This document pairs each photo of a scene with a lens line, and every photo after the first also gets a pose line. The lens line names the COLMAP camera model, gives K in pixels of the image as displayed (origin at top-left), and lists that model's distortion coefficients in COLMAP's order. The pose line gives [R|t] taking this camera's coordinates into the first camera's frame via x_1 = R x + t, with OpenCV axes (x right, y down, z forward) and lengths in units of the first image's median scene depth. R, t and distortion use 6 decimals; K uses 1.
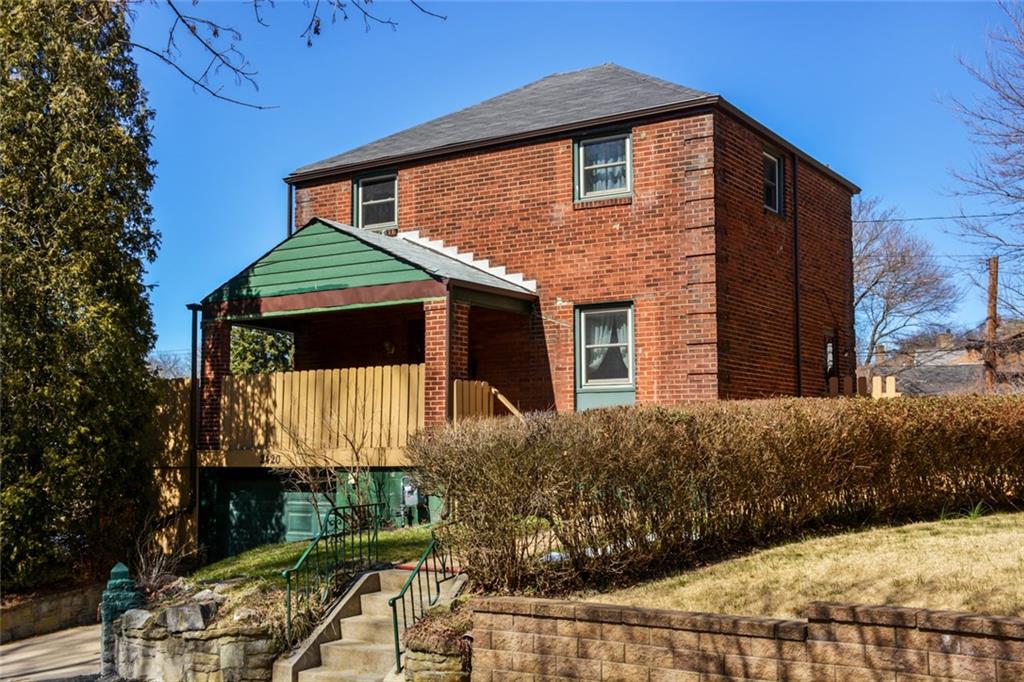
lens RADIAL K [[1143.3, 0, 512.0], [0, 1143.3, 341.0], [0, 0, 1]] dist [0.057191, 0.044635]
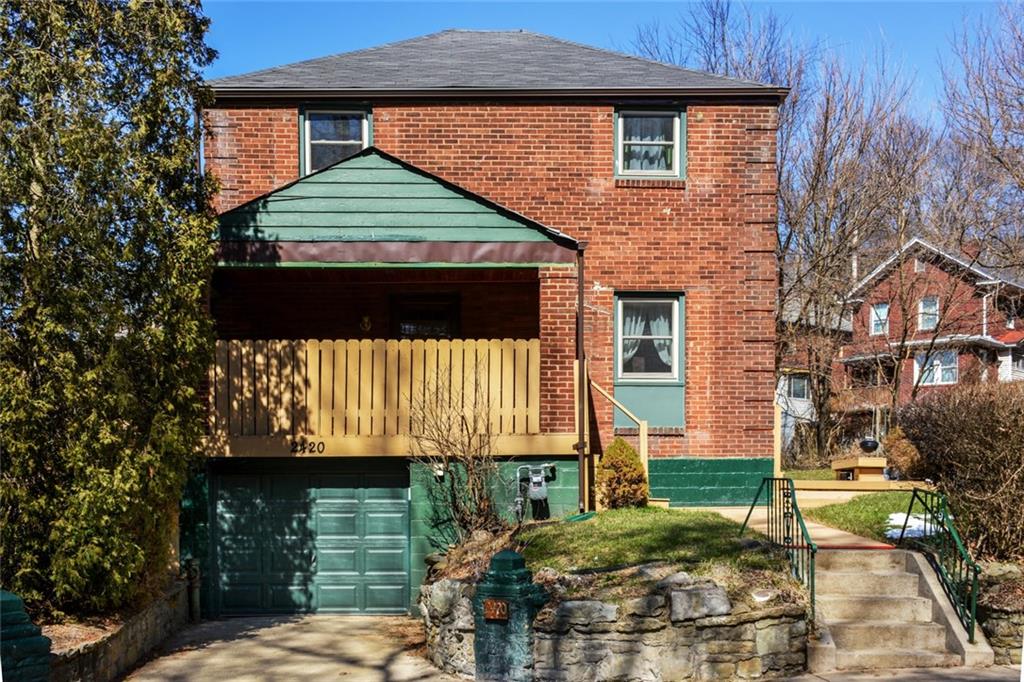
lens RADIAL K [[1148.9, 0, 511.9], [0, 1148.9, 539.6], [0, 0, 1]] dist [0.006362, 0.053213]
pose [[0.831247, -0.018216, 0.555604, -0.550404], [-0.055501, 0.991750, 0.115552, 0.067179], [-0.553125, -0.126889, 0.823378, 0.250369]]
